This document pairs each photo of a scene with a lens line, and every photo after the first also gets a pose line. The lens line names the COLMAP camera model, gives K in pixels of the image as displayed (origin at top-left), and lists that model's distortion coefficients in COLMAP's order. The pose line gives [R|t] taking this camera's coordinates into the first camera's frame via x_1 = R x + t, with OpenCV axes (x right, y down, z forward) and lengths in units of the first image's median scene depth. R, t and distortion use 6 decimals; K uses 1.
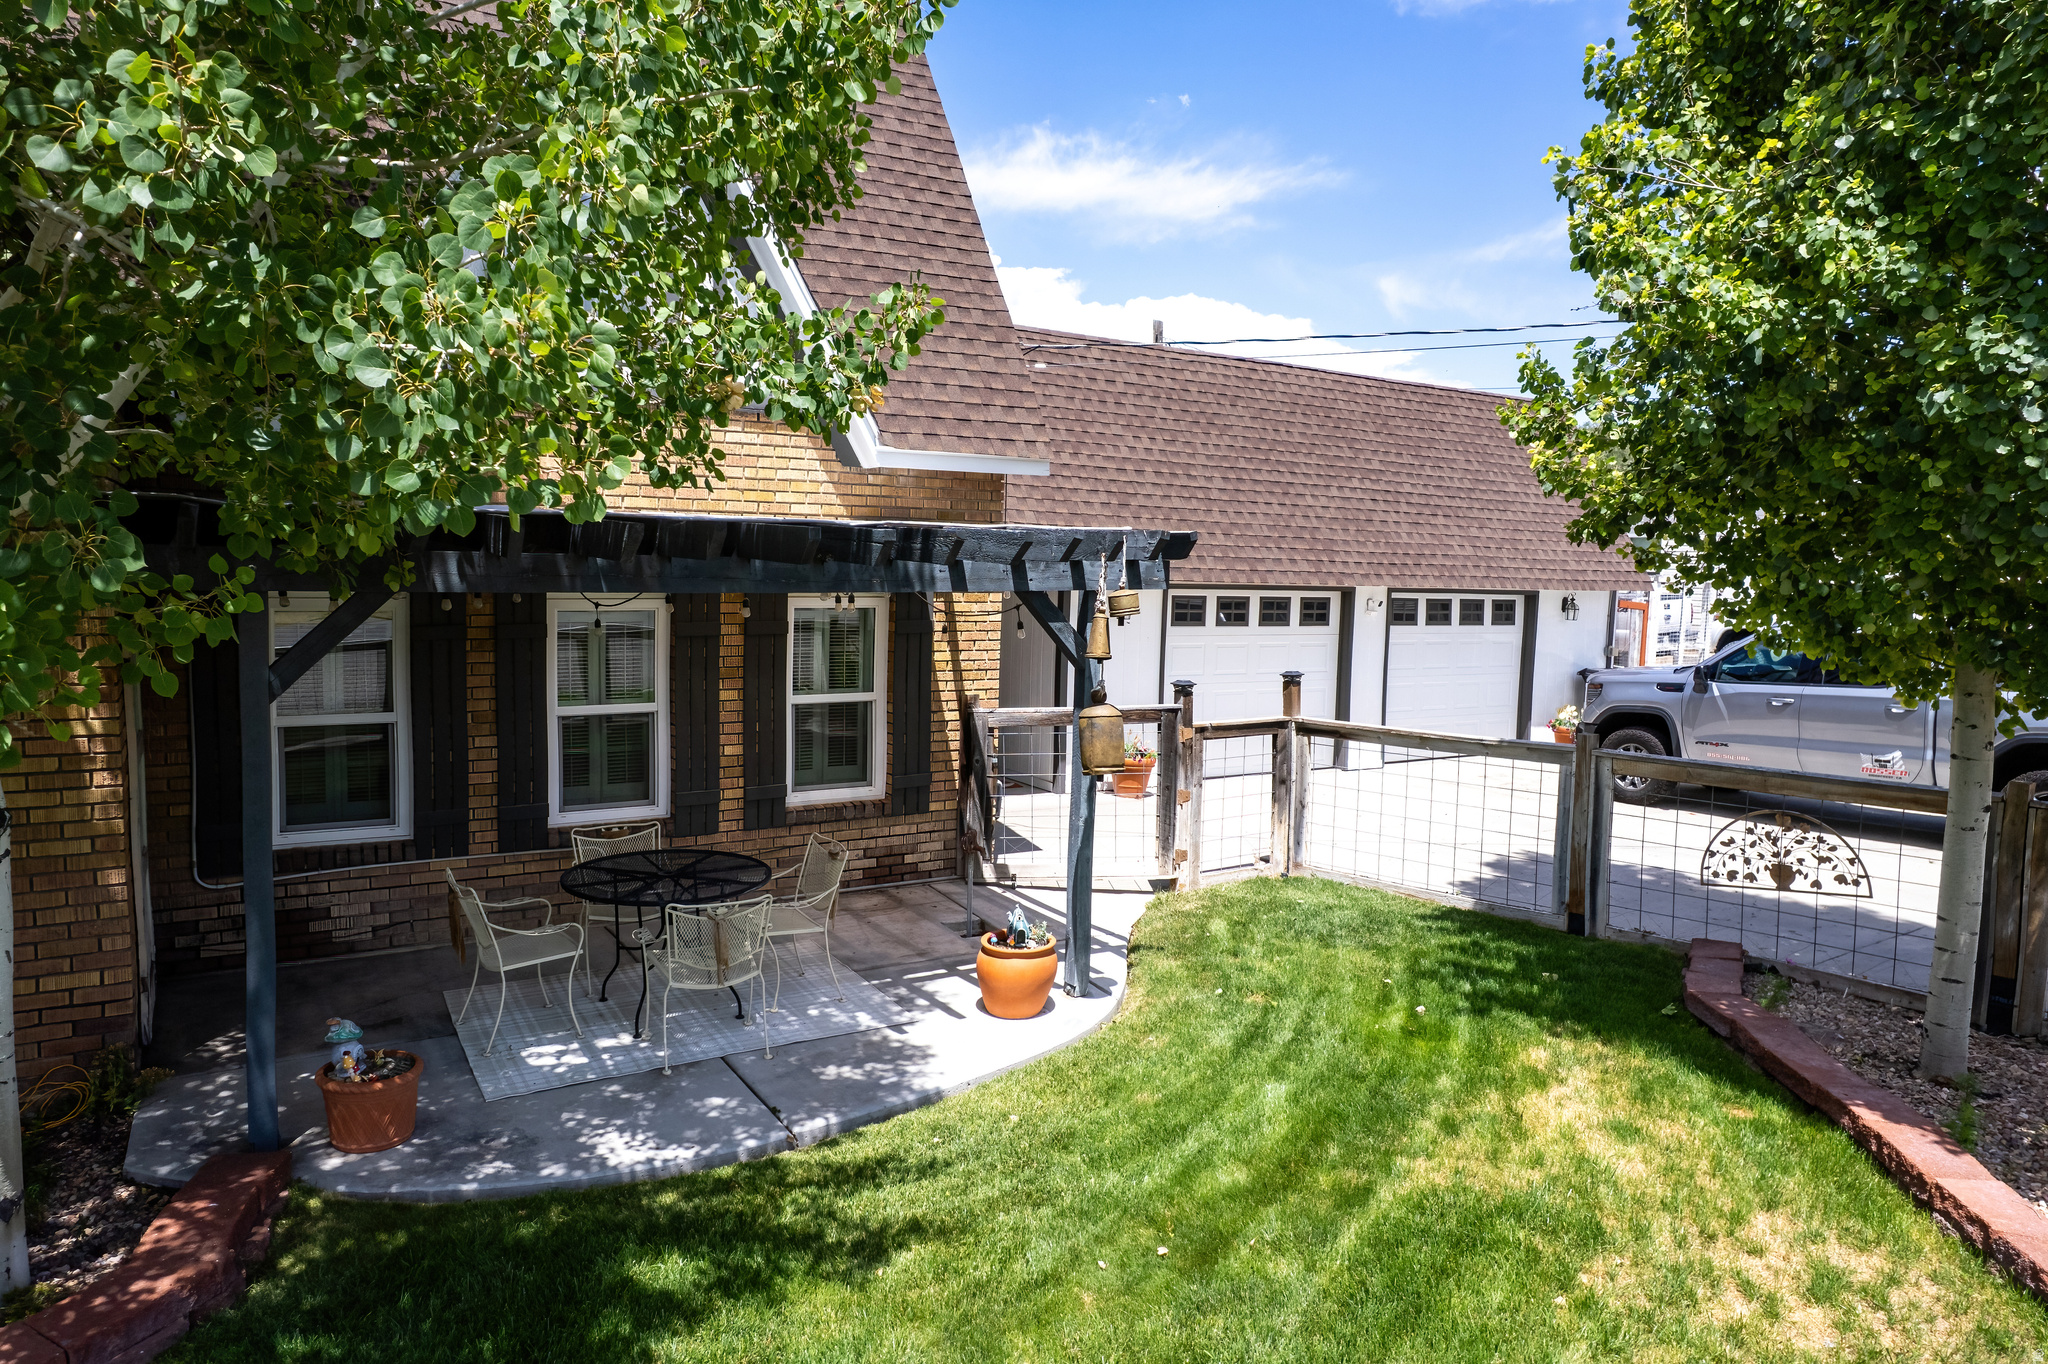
lens RADIAL K [[1313.4, 0, 1030.8], [0, 1313.4, 684.9], [0, 0, 1]] dist [-0.076437, 0.066694]
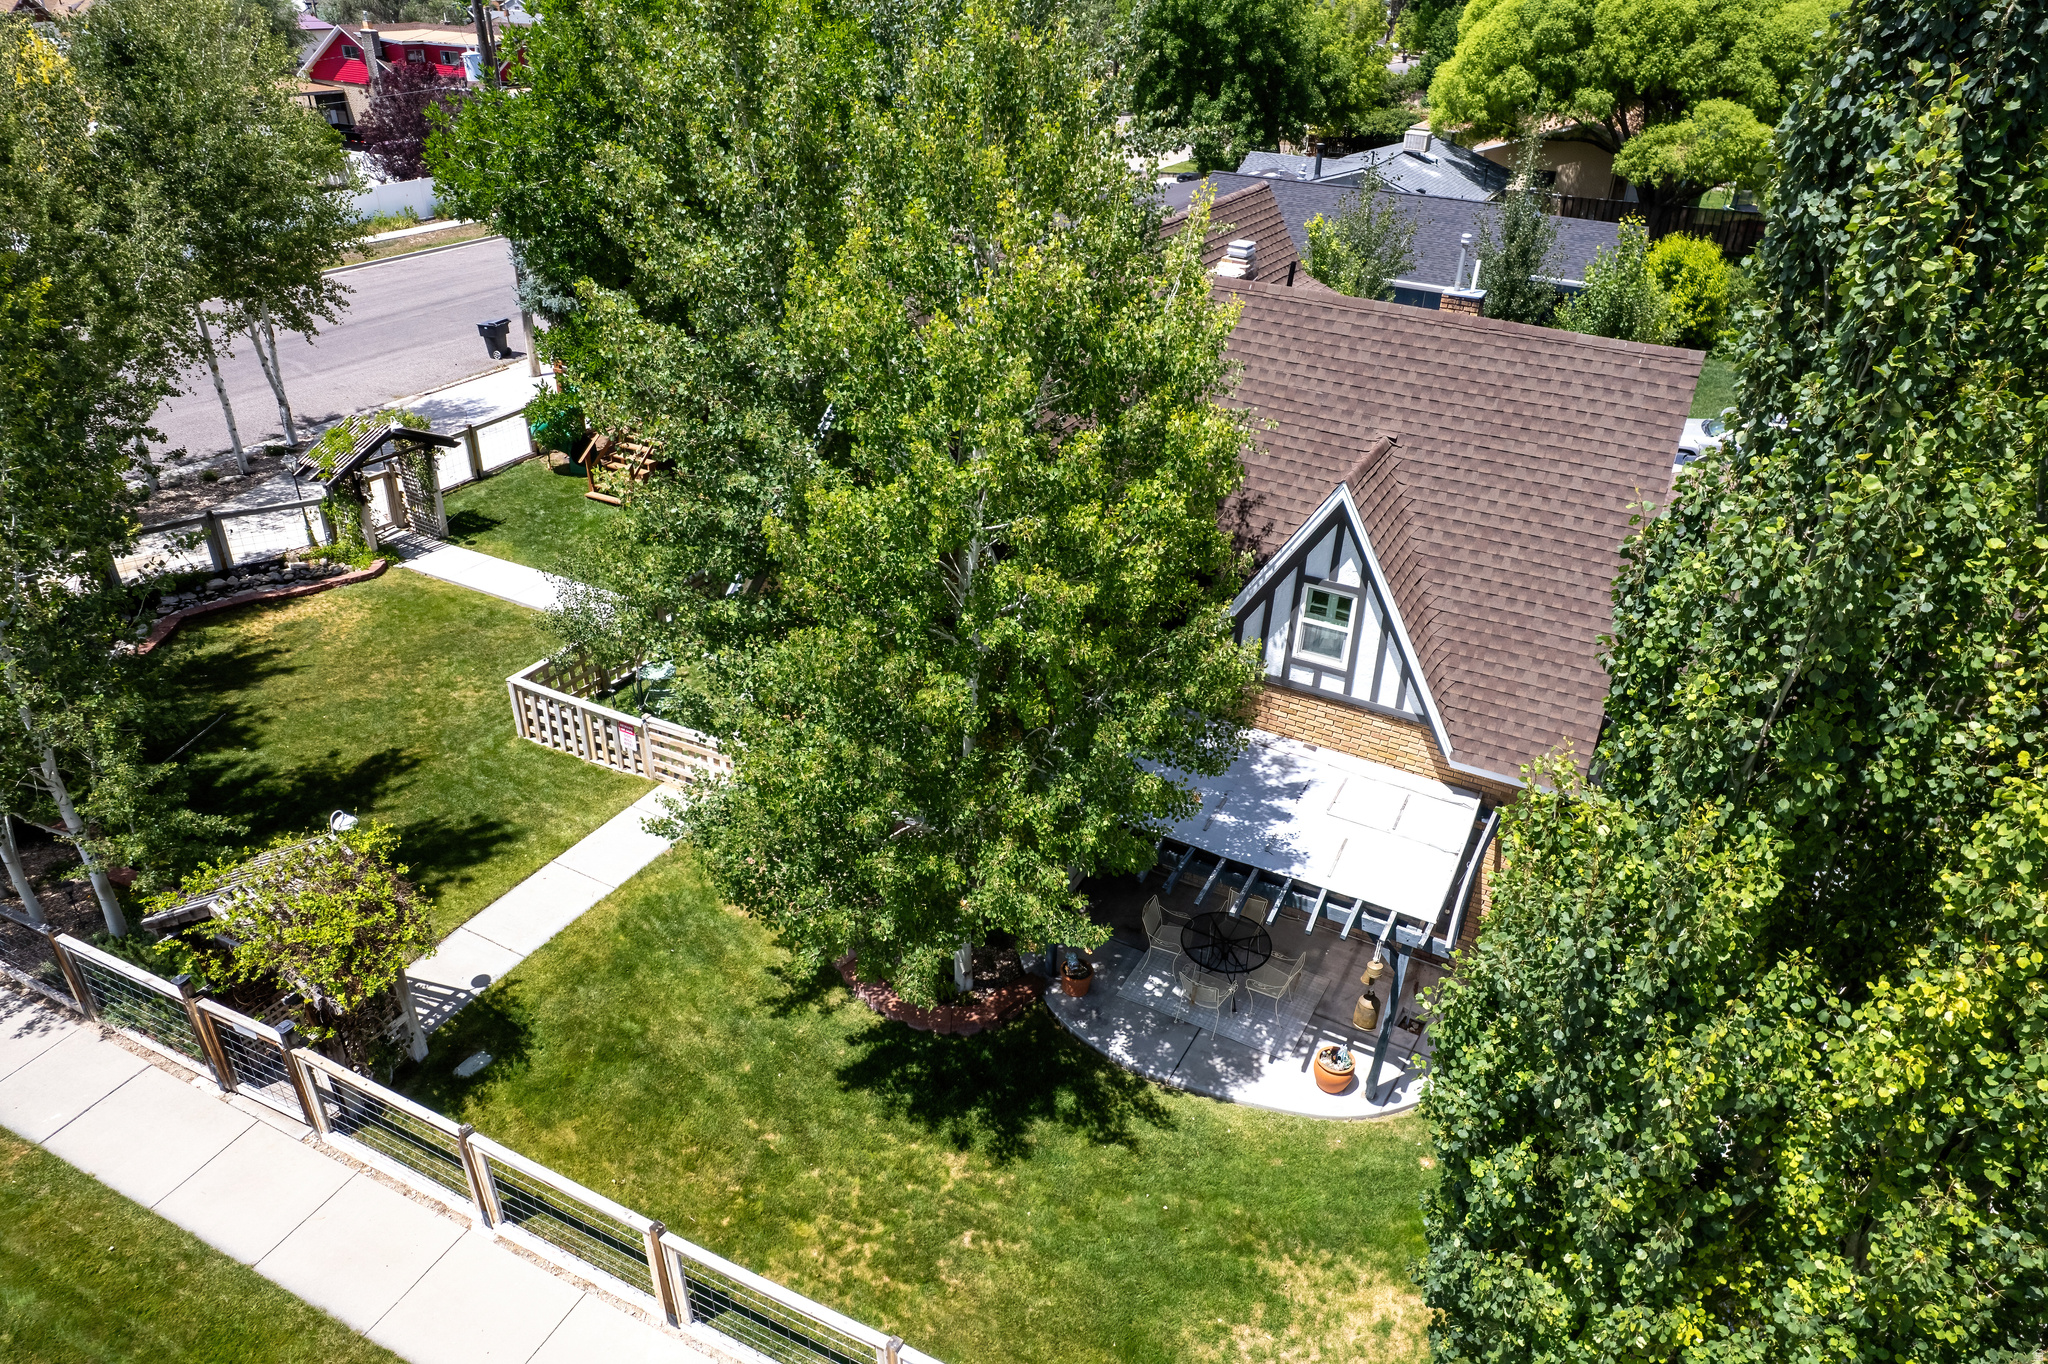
lens RADIAL K [[1307.9, 0, 1030.5], [0, 1307.9, 686.6], [0, 0, 1]] dist [-0.075609, 0.074828]
pose [[0.492187, 0.423438, -0.760560, 0.933919], [-0.111829, 0.897233, 0.427161, -1.011805], [0.863276, -0.125190, 0.488959, -0.287062]]
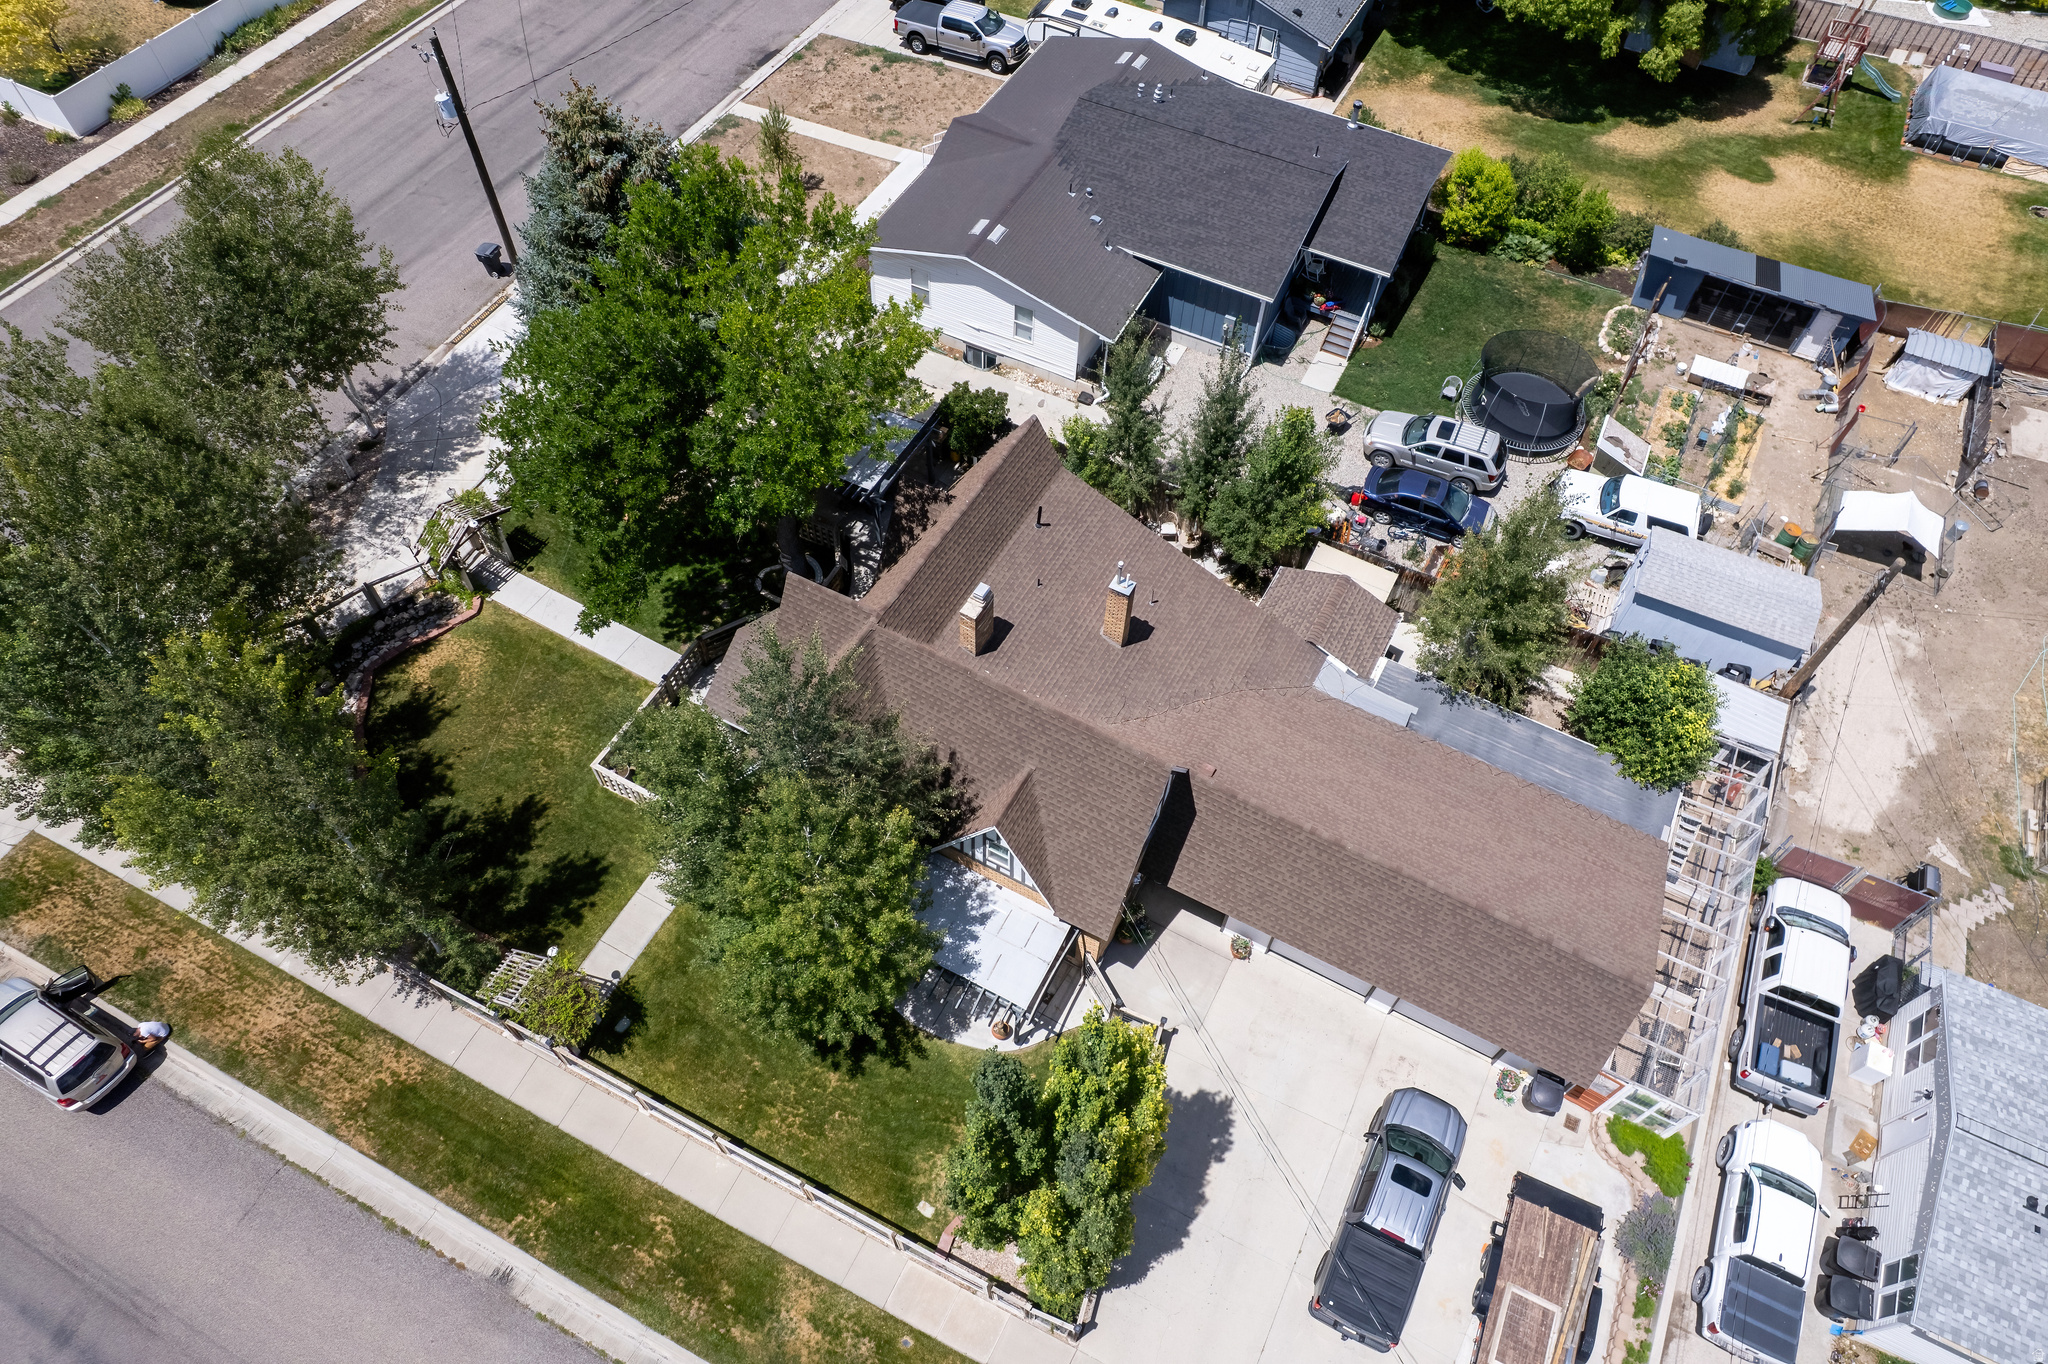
lens RADIAL K [[1310.7, 0, 1031.6], [0, 1310.7, 688.1], [0, 0, 1]] dist [-0.070900, 0.064972]
pose [[0.490256, 0.714459, -0.499196, 1.336151], [-0.107451, 0.617925, 0.778860, -3.722967], [0.864930, -0.328201, 0.379711, -0.234524]]
